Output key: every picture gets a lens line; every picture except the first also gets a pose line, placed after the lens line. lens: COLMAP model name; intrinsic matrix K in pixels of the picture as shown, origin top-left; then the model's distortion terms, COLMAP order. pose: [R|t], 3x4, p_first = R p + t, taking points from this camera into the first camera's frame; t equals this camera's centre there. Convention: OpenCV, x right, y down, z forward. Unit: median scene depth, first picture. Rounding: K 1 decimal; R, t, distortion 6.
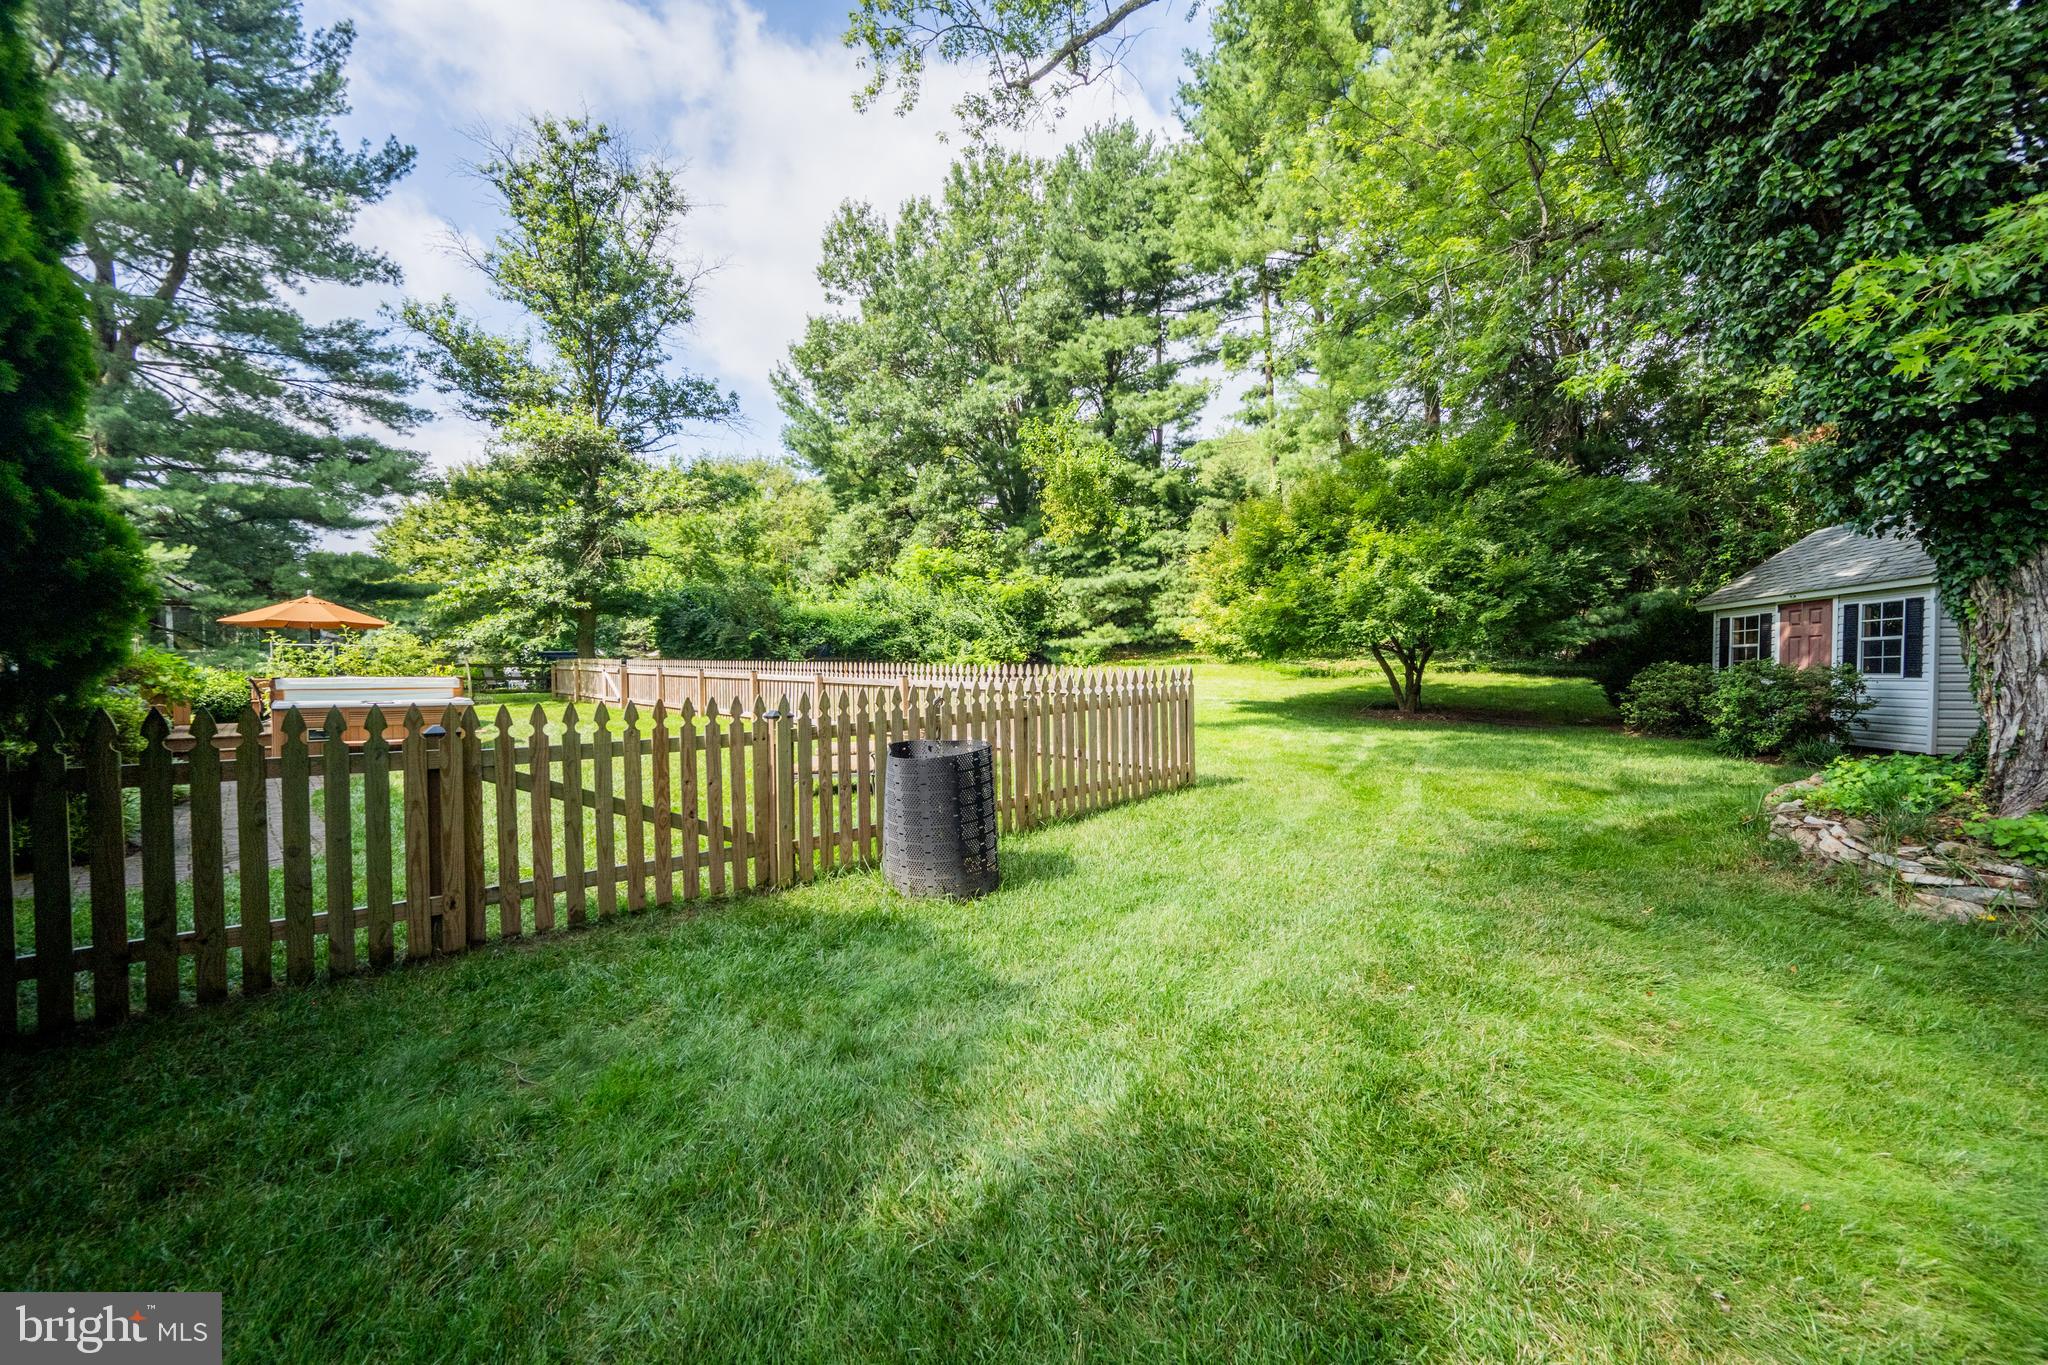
lens RADIAL K [[816.4, 0, 1026.3], [0, 816.4, 689.2], [0, 0, 1]] dist [0.001507, -0.000357]
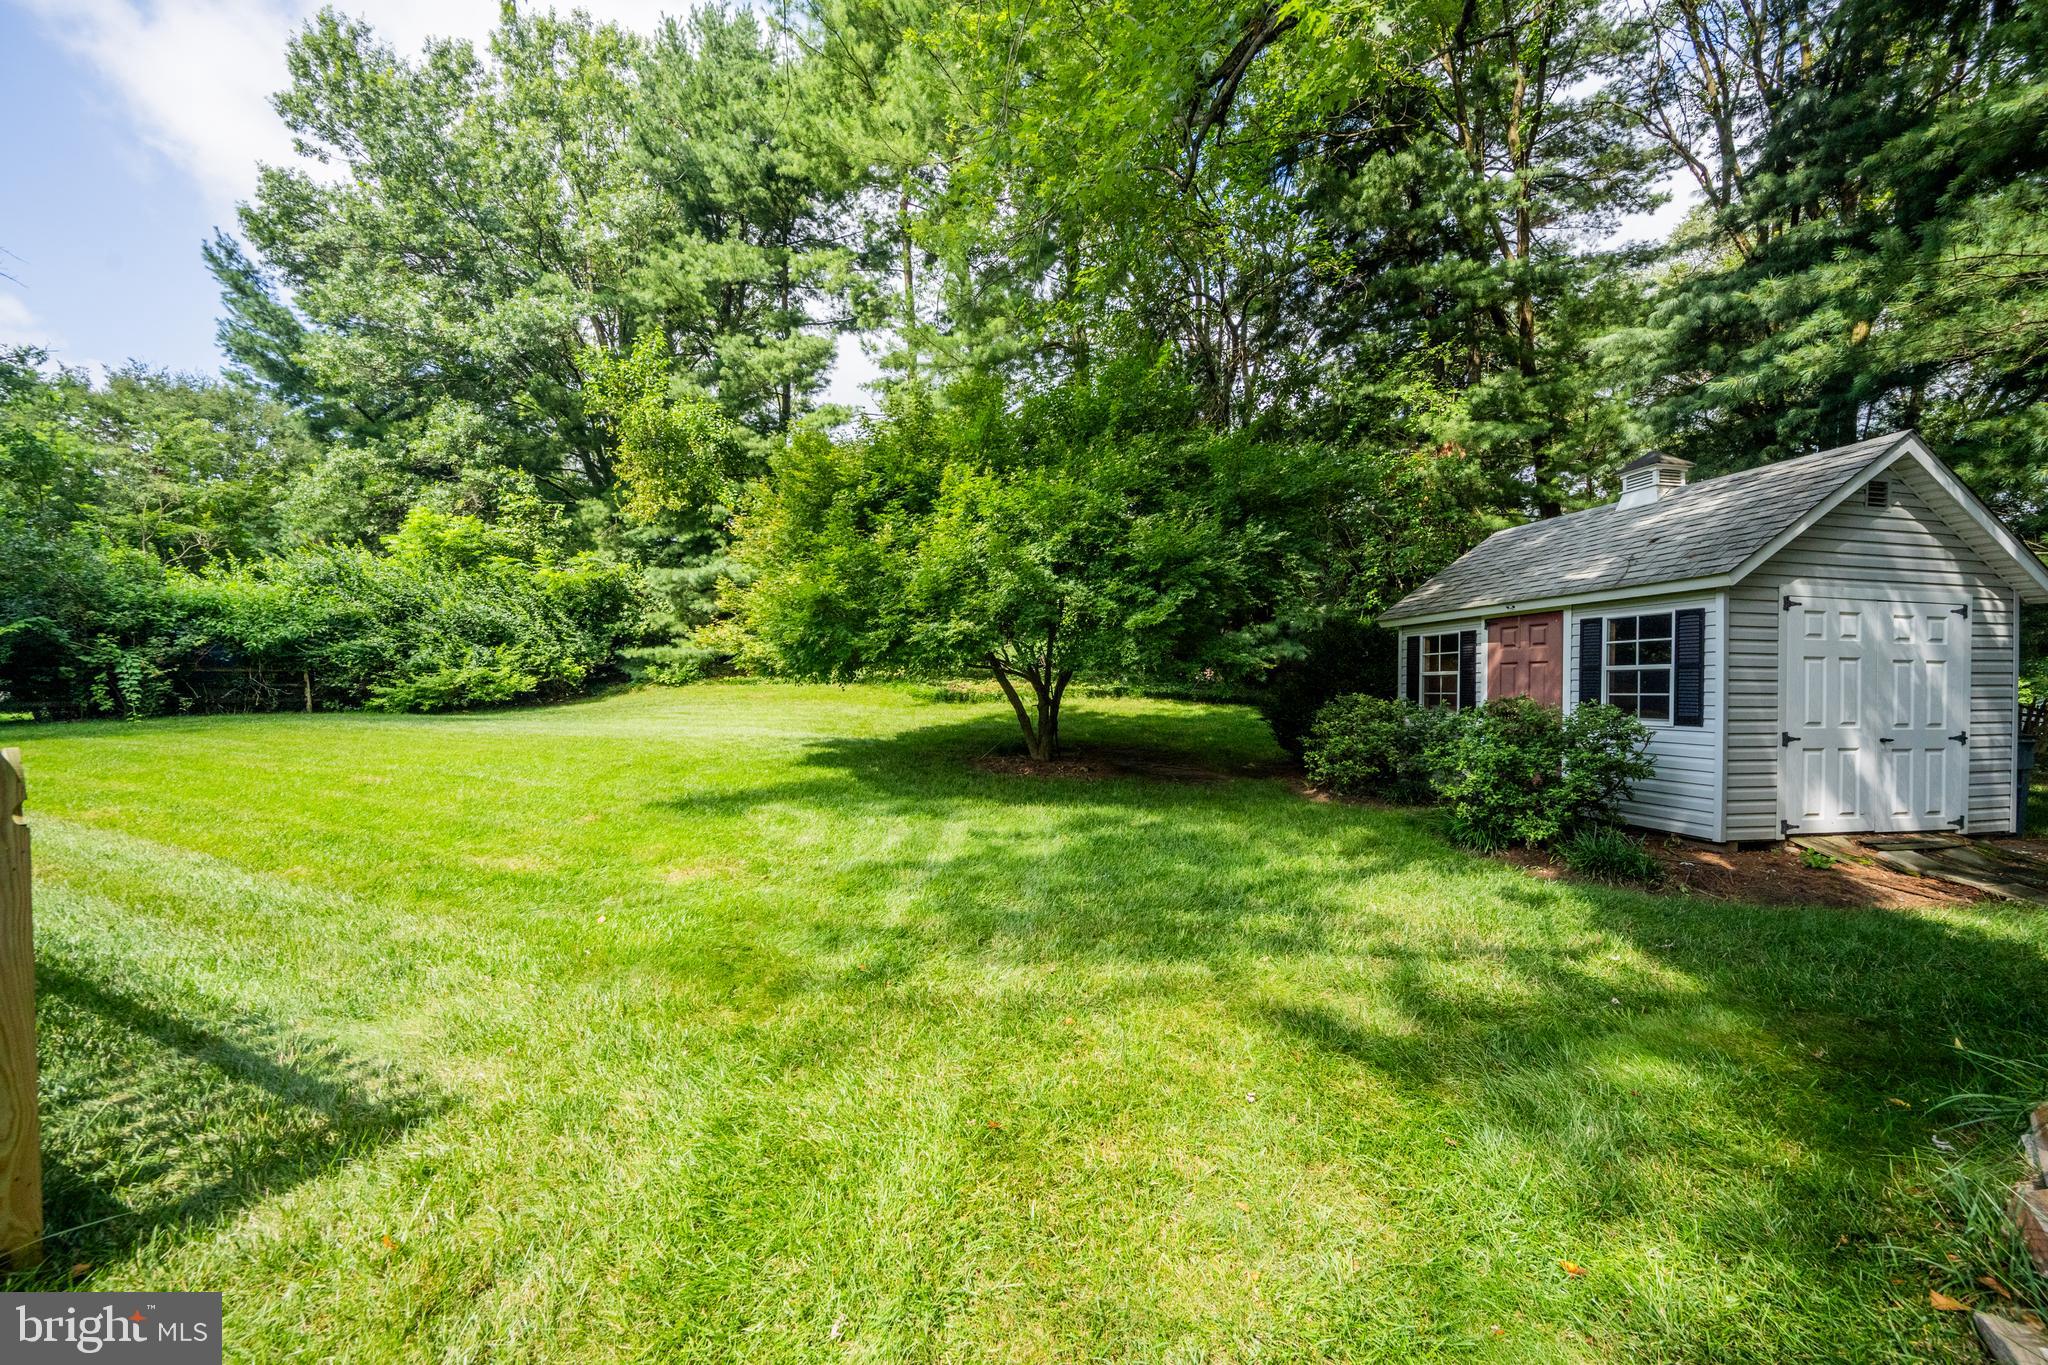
lens RADIAL K [[816.4, 0, 1026.3], [0, 816.4, 689.2], [0, 0, 1]] dist [0.001507, -0.000357]
pose [[0.930852, 0.005446, 0.365356, 0.121725], [0.000899, 0.999852, -0.017195, -0.012711], [-0.365395, 0.016335, 0.930709, 0.213793]]
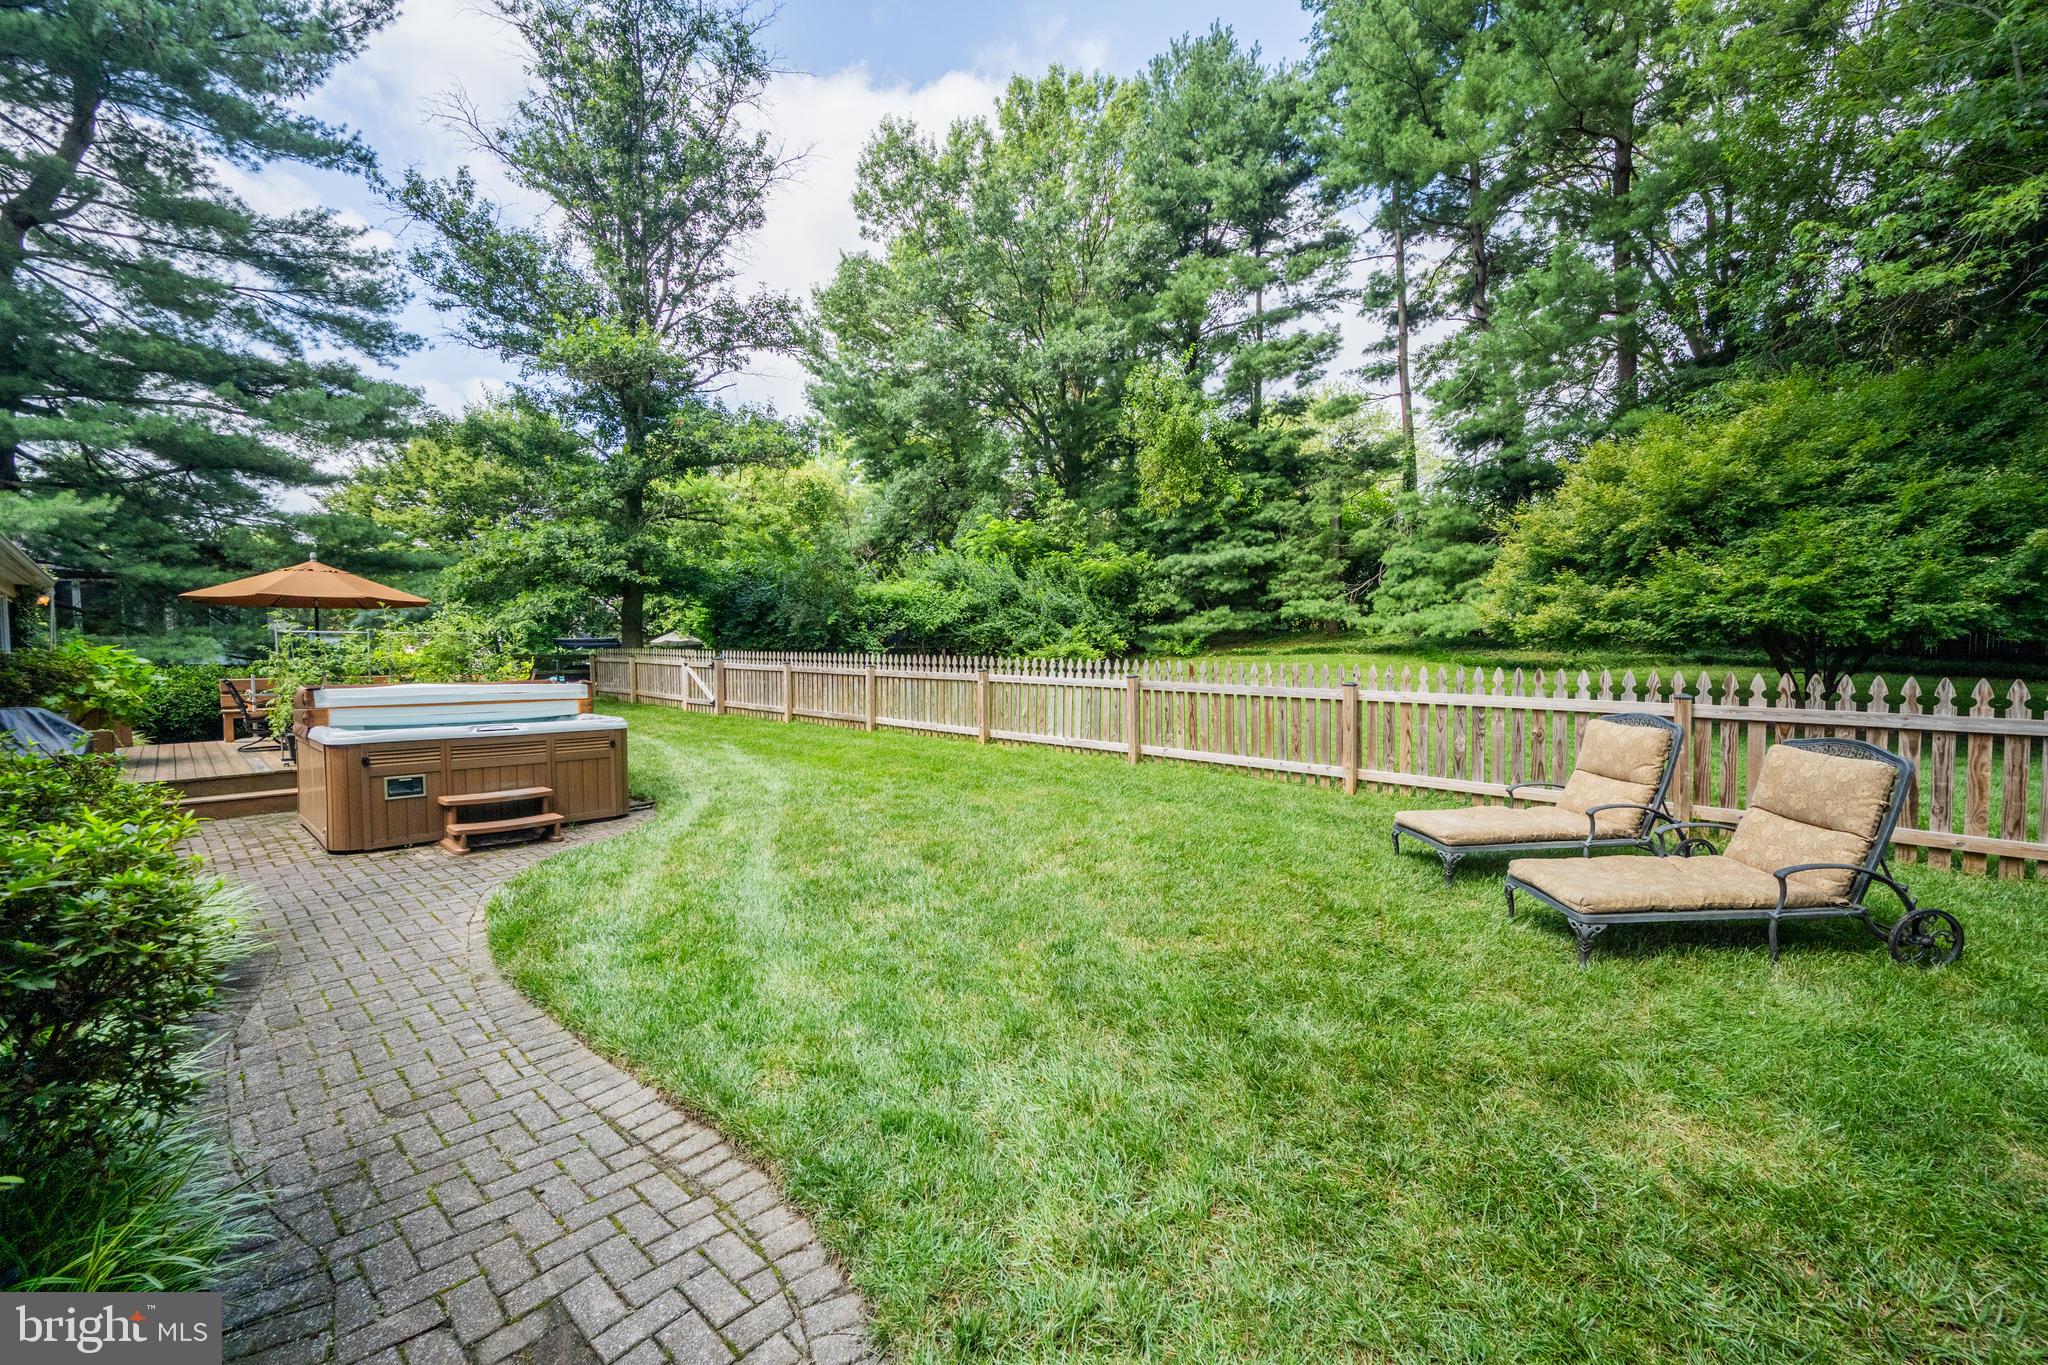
lens RADIAL K [[814.3, 0, 1016.6], [0, 814.3, 691.0], [0, 0, 1]] dist [-0.000700, -0.000220]
pose [[0.998197, -0.004228, 0.059871, -0.204446], [0.003021, 0.999791, 0.020233, -0.010242], [-0.059944, -0.020016, 0.998001, 0.173541]]
